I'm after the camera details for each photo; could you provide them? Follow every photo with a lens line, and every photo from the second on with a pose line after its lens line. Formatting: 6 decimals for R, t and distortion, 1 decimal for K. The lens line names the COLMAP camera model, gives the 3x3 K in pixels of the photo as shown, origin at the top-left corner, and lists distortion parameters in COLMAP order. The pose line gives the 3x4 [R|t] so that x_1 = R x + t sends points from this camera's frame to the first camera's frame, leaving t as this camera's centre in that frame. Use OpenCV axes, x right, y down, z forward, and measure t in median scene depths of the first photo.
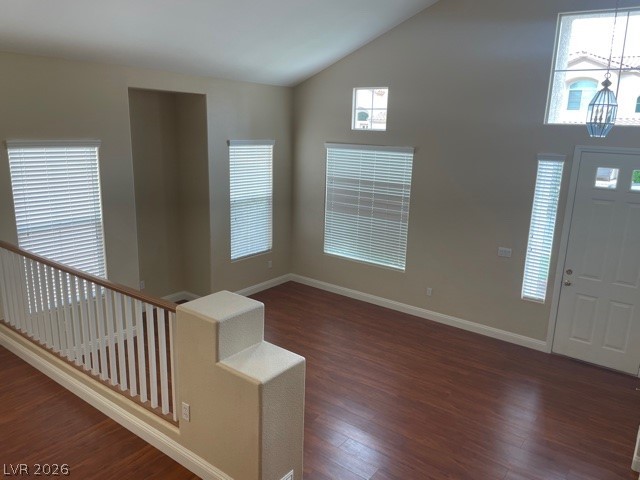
lens RADIAL K [[485.6, 0, 327.7], [0, 485.6, 238.7], [0, 0, 1]] dist [0.085741, -0.120520]
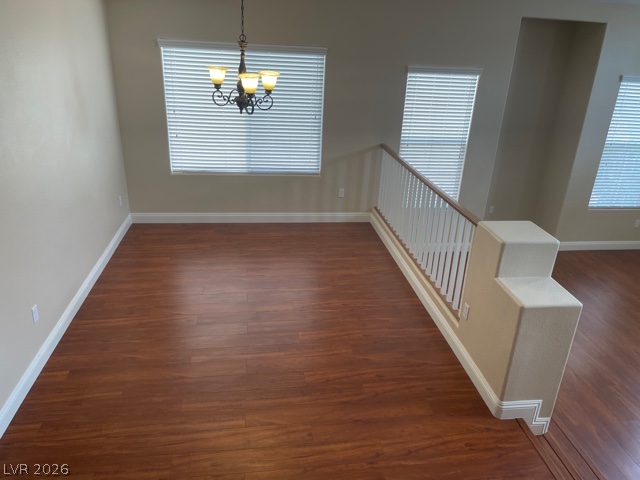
lens RADIAL K [[485.6, 0, 327.7], [0, 485.6, 238.7], [0, 0, 1]] dist [0.085741, -0.120520]
pose [[0.702416, 0.275551, -0.656265, 0.175777], [-0.187924, 0.961102, 0.202406, 0.010057], [0.686511, -0.018845, 0.726875, -0.062508]]
